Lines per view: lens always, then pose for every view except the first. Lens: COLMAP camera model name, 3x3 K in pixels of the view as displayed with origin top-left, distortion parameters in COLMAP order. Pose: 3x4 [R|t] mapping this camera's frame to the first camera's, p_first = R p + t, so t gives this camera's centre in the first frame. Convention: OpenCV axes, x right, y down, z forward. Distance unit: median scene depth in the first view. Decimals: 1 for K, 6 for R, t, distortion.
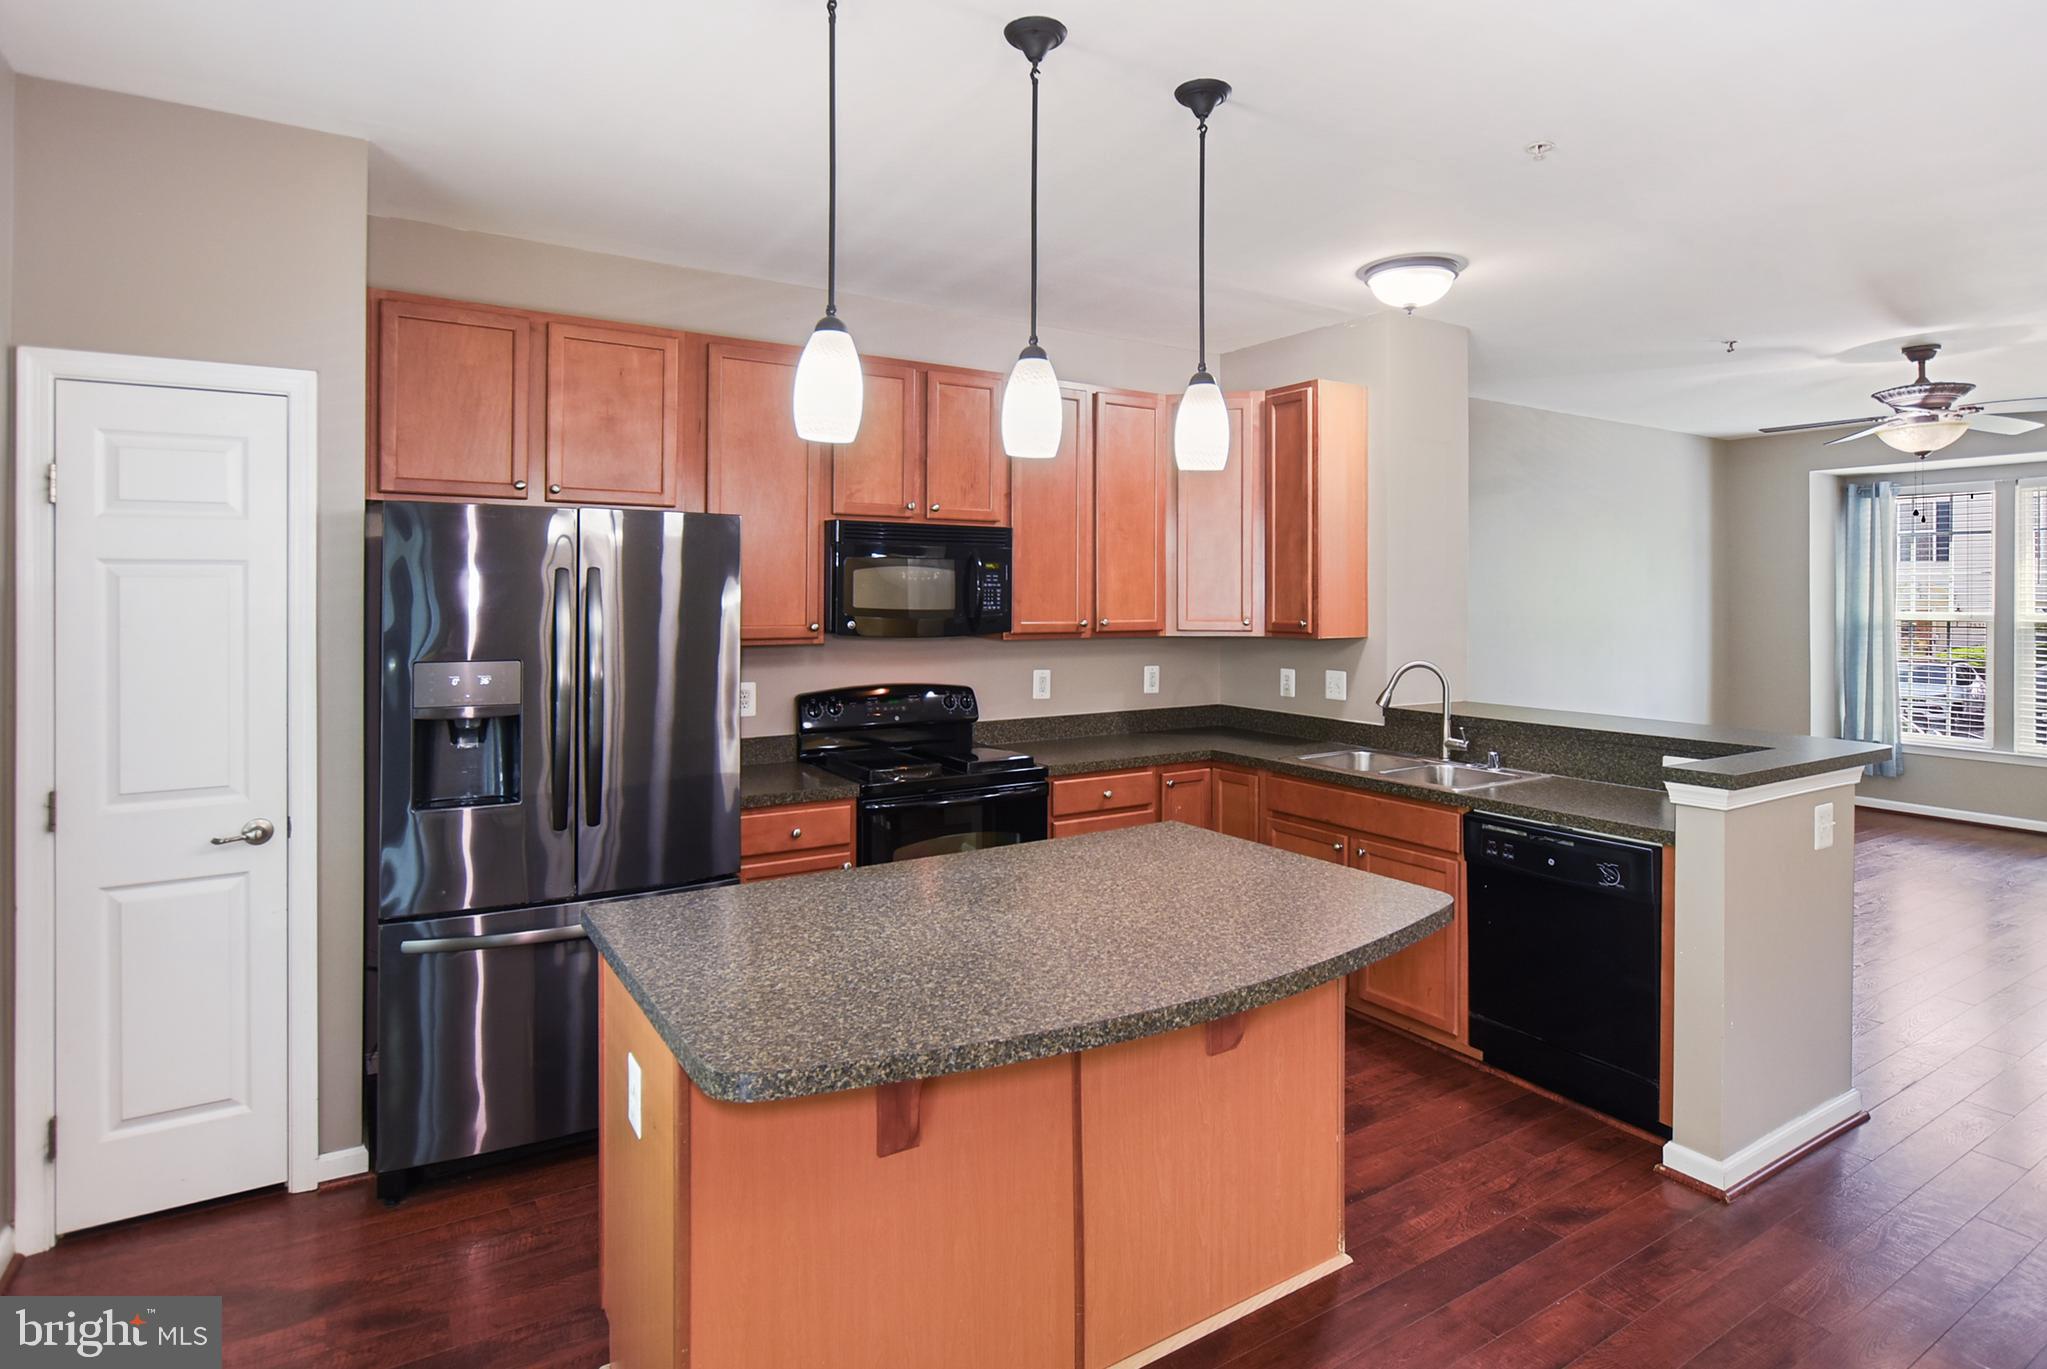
lens RADIAL K [[1078.3, 0, 1023.5], [0, 1078.3, 593.1], [0, 0, 1]] dist [0.001586, 0.000316]
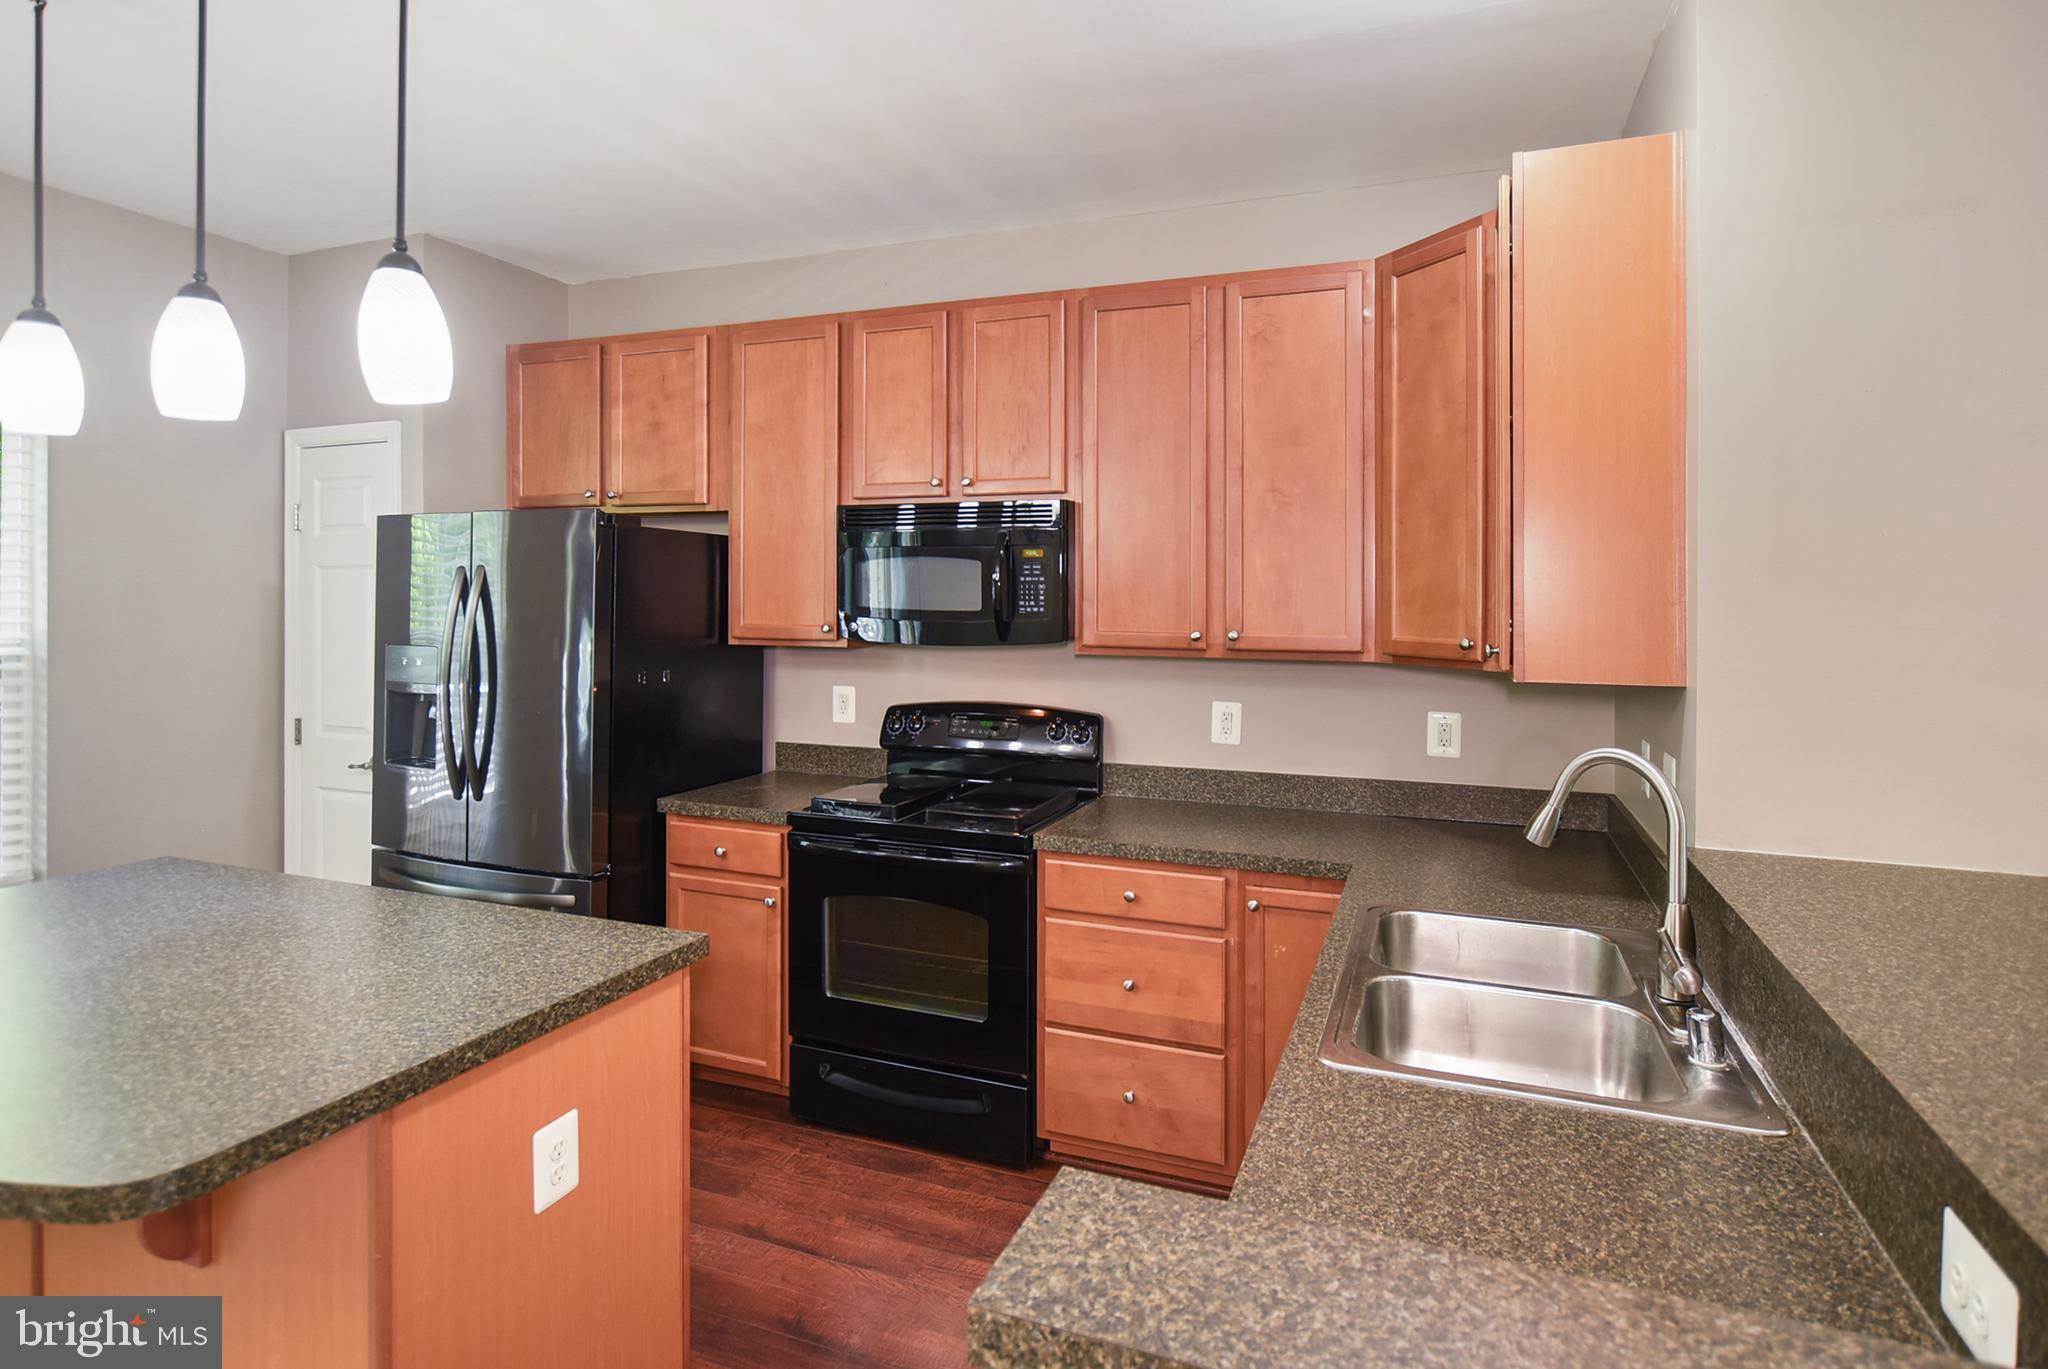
lens RADIAL K [[1091.3, 0, 1025.2], [0, 1091.3, 597.9], [0, 0, 1]] dist [-0.001990, 0.000001]
pose [[0.591072, 0.001786, -0.806617, 0.581333], [-0.004083, 0.999991, -0.000777, 0.006251], [0.806608, 0.003753, 0.591074, 0.558852]]
